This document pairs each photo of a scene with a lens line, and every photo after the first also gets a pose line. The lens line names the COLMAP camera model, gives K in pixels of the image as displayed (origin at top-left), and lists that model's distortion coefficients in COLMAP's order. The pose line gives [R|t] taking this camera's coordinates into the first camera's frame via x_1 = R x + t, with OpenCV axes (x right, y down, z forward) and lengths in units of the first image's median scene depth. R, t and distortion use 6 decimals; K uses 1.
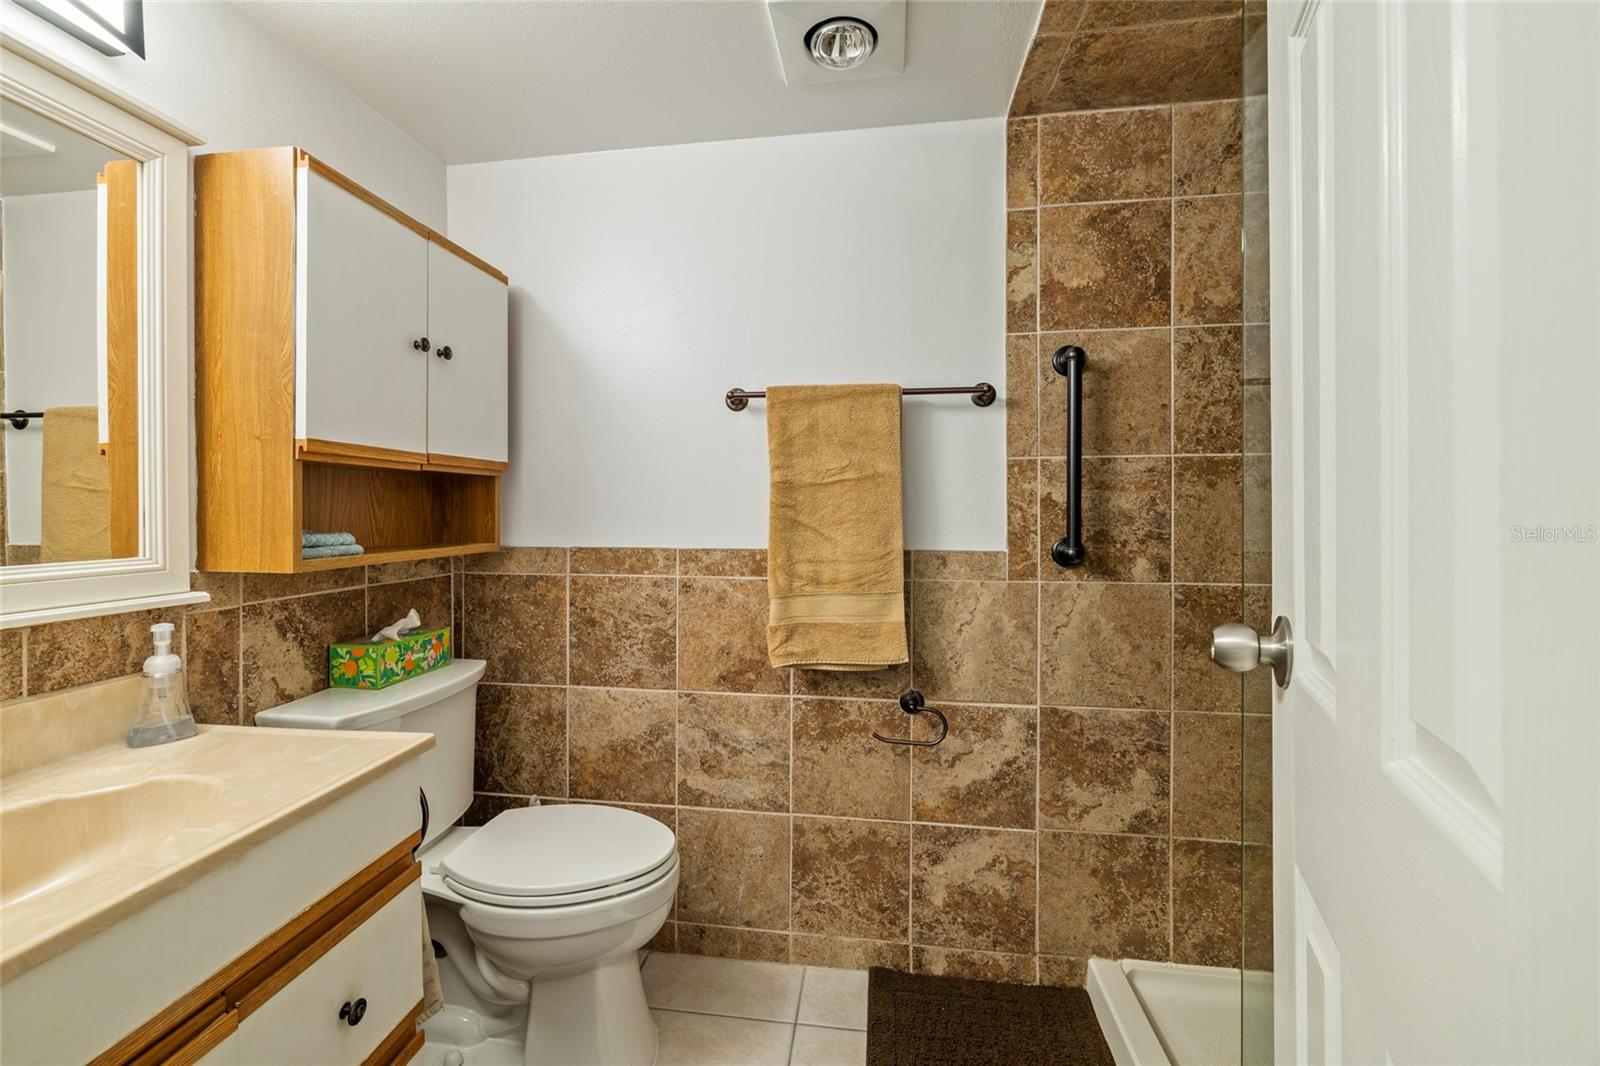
lens RADIAL K [[669.4, 0, 795.0], [0, 669.4, 497.5], [0, 0, 1]] dist [0.001718, -0.000319]
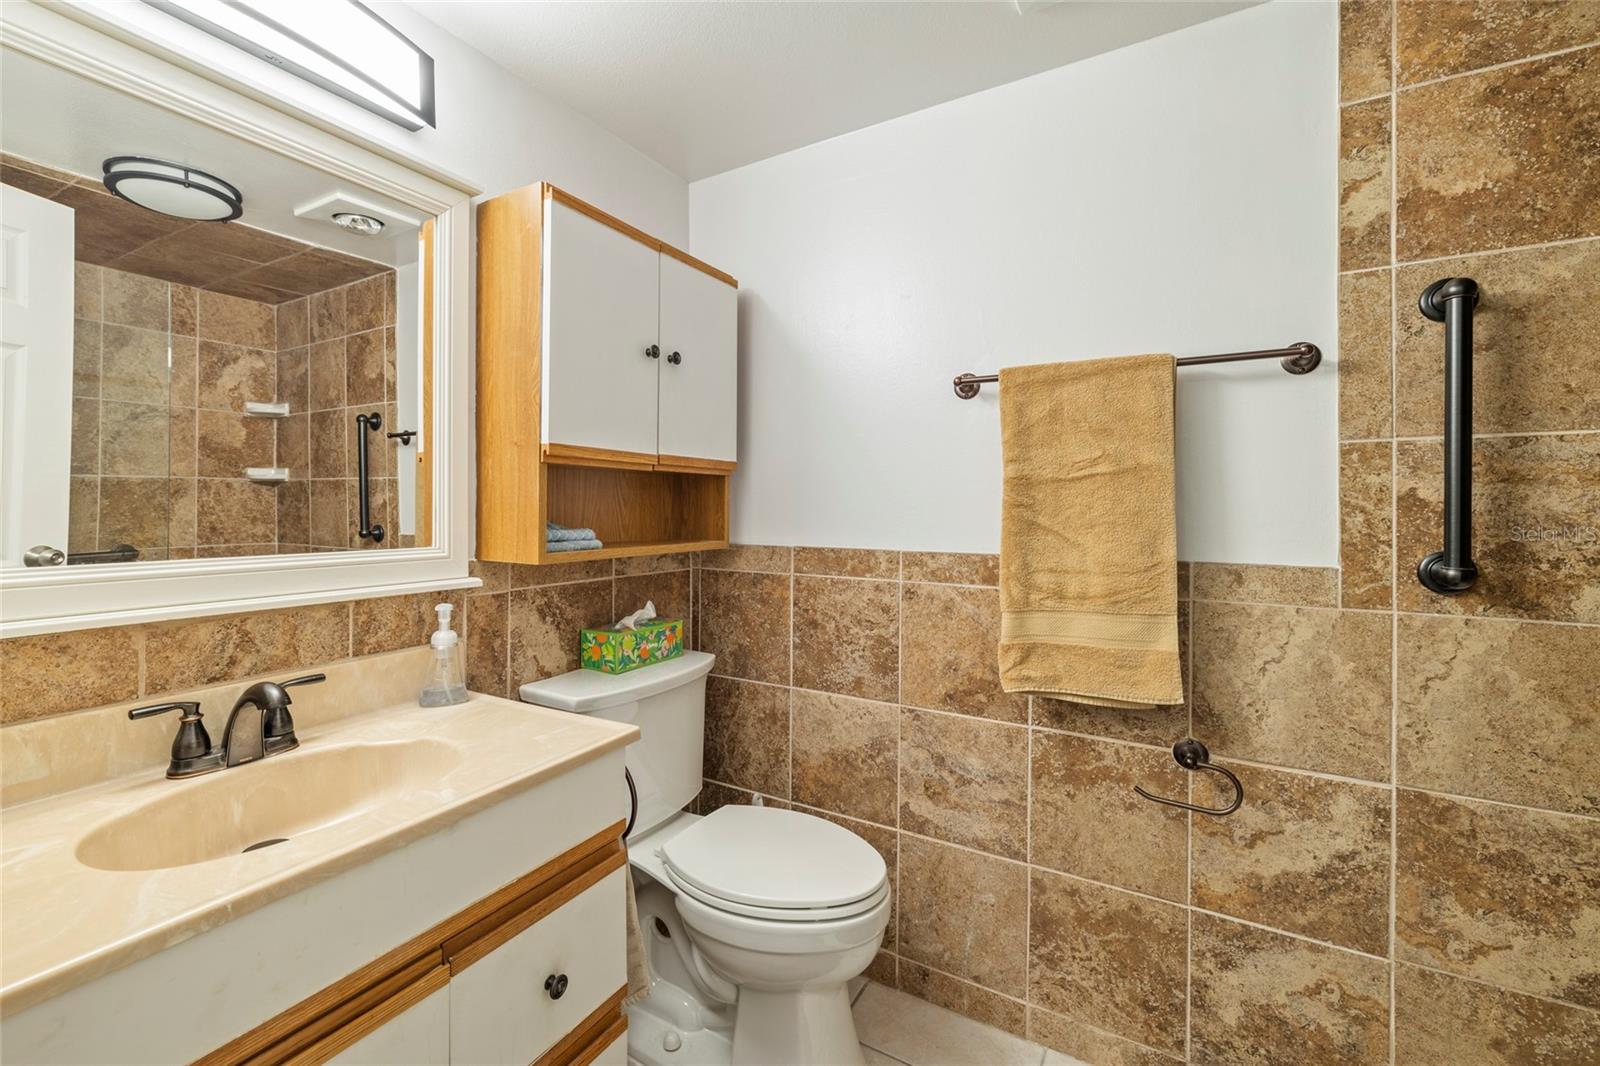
lens RADIAL K [[669.4, 0, 795.0], [0, 669.4, 497.5], [0, 0, 1]] dist [0.001718, -0.000319]
pose [[0.923713, -0.001799, -0.383082, 0.047233], [0.001889, 0.999998, -0.000141, 0.001899], [0.383082, -0.000593, 0.923714, 0.093090]]
